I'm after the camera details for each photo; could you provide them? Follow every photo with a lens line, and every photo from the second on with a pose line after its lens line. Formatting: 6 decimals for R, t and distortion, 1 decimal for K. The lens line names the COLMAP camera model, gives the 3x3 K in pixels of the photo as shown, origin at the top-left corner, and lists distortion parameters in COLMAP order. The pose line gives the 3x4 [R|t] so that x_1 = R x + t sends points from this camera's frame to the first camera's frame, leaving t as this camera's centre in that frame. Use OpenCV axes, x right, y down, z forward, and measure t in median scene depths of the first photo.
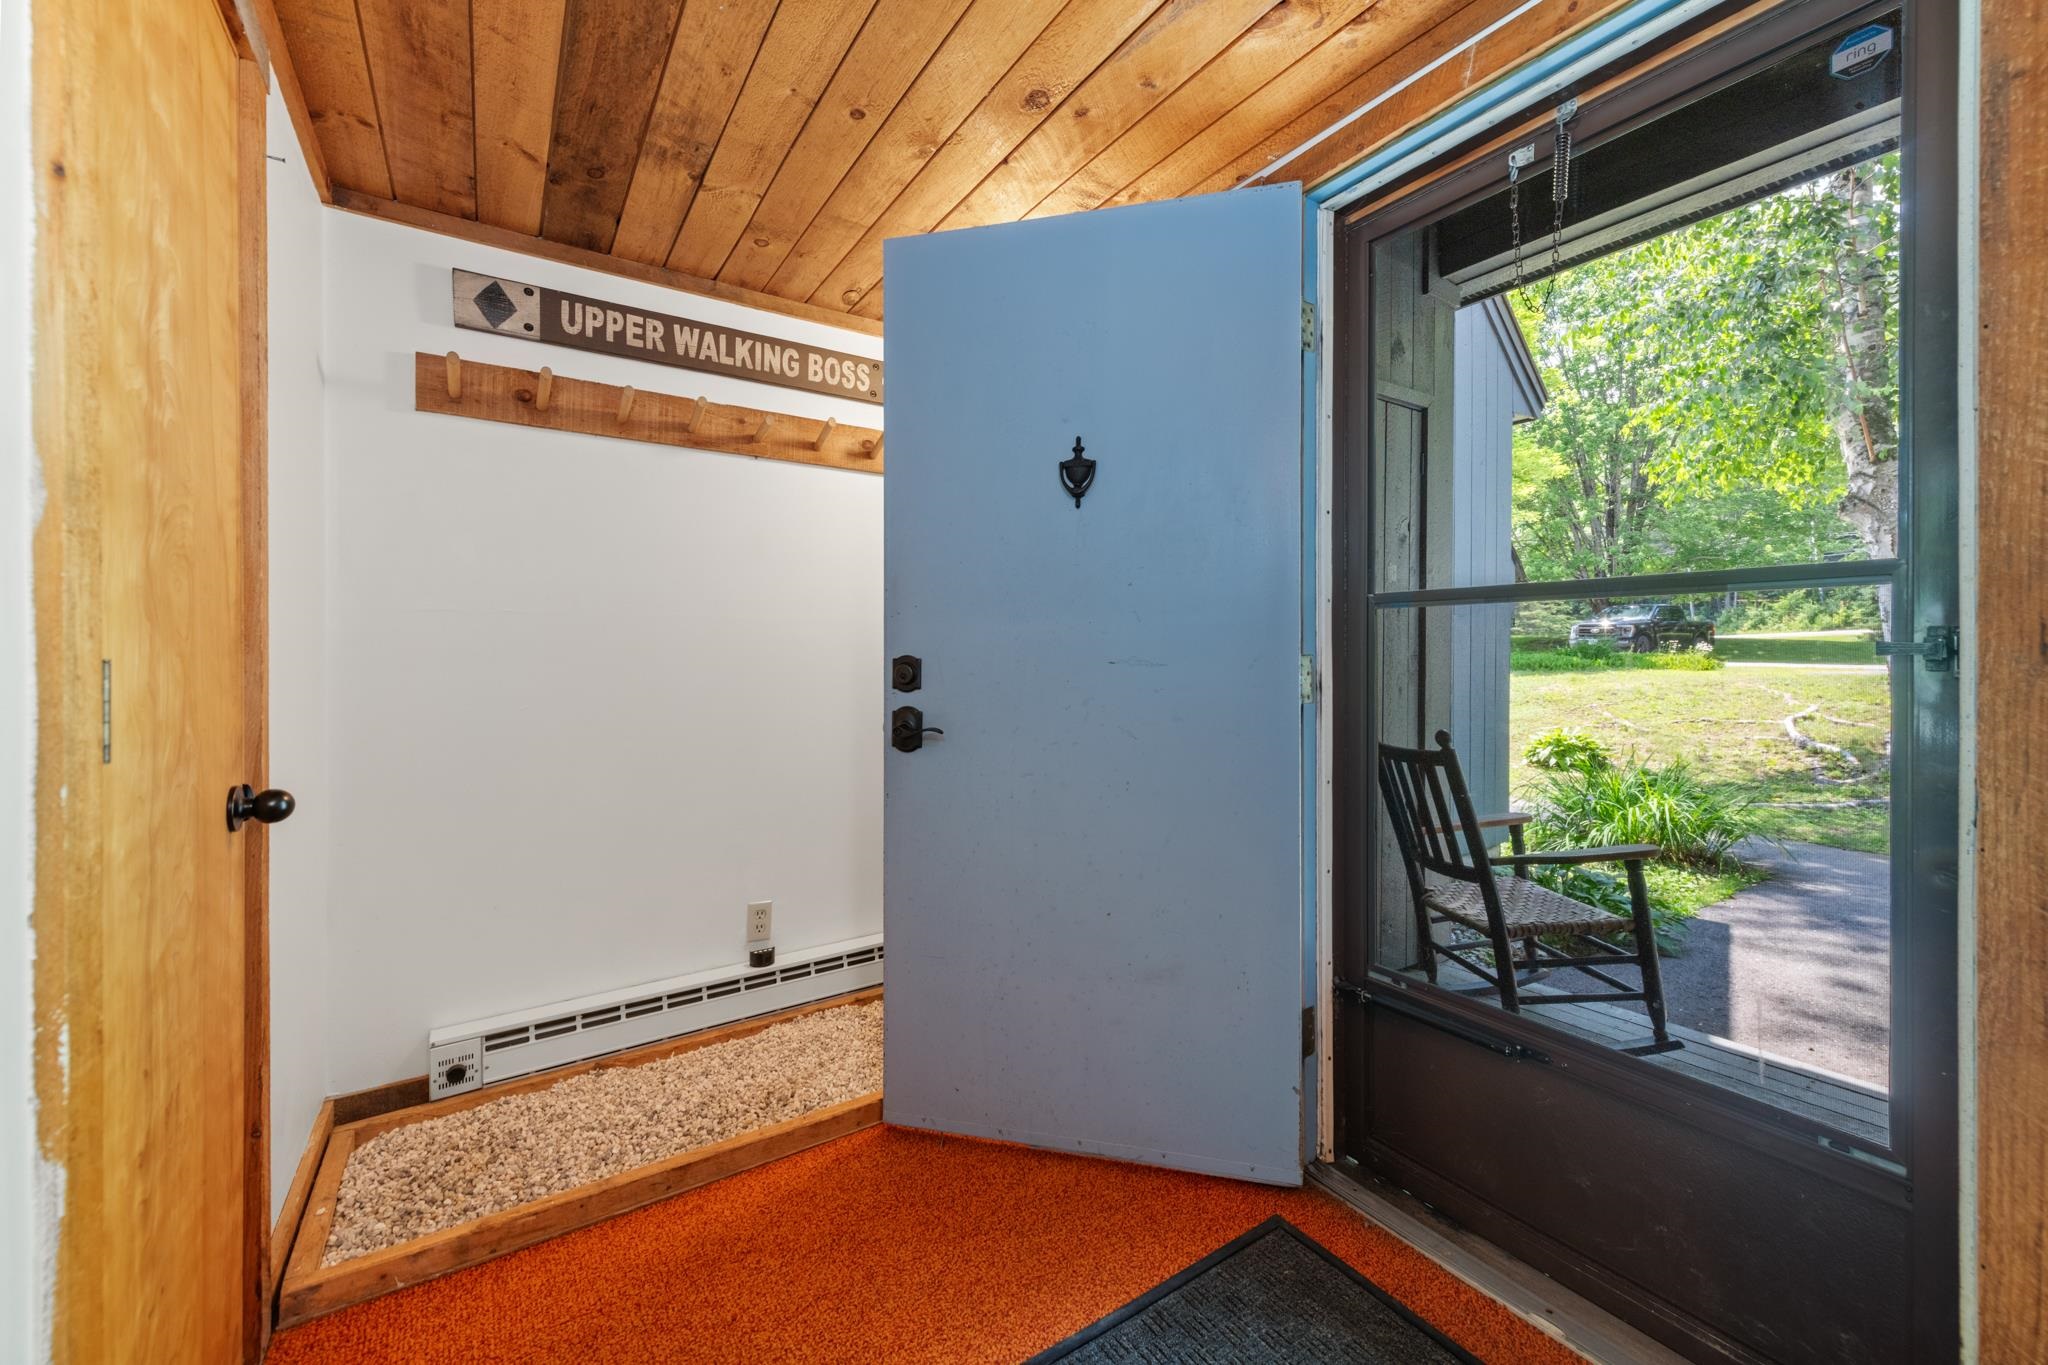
lens RADIAL K [[810.5, 0, 1029.7], [0, 810.5, 657.5], [0, 0, 1]] dist [0.010894, -0.000255]
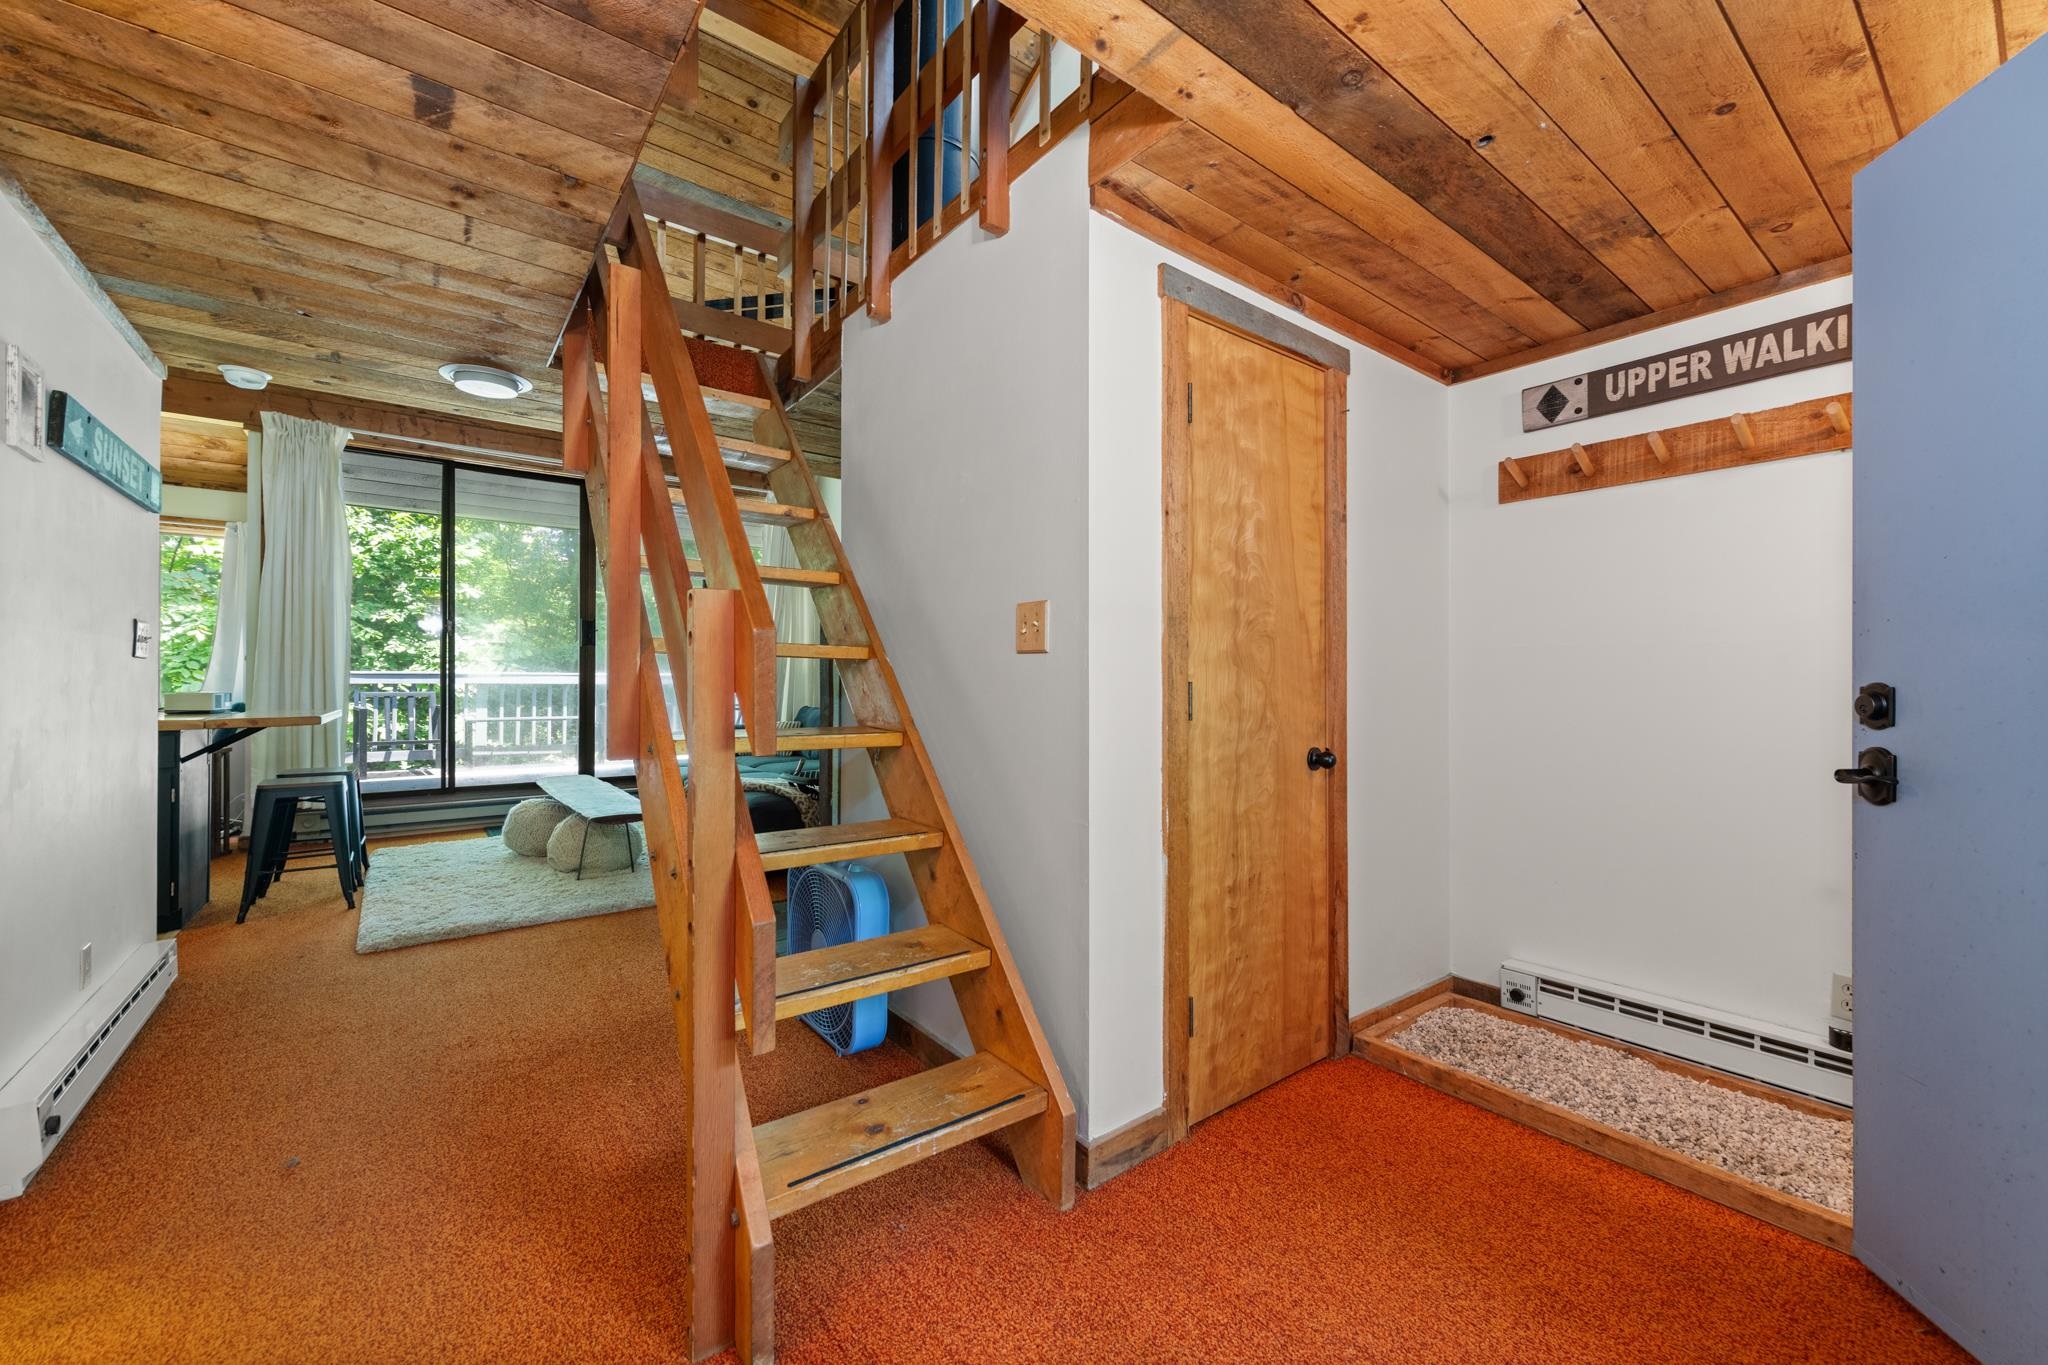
lens RADIAL K [[809.7, 0, 1024.0], [0, 809.7, 682.5], [0, 0, 1]] dist [0.000565, 0.000059]
pose [[0.060606, 0.002979, -0.998157, 0.553067], [-0.005909, 0.999979, 0.002626, 0.000373], [0.998144, 0.005739, 0.060622, 0.111050]]
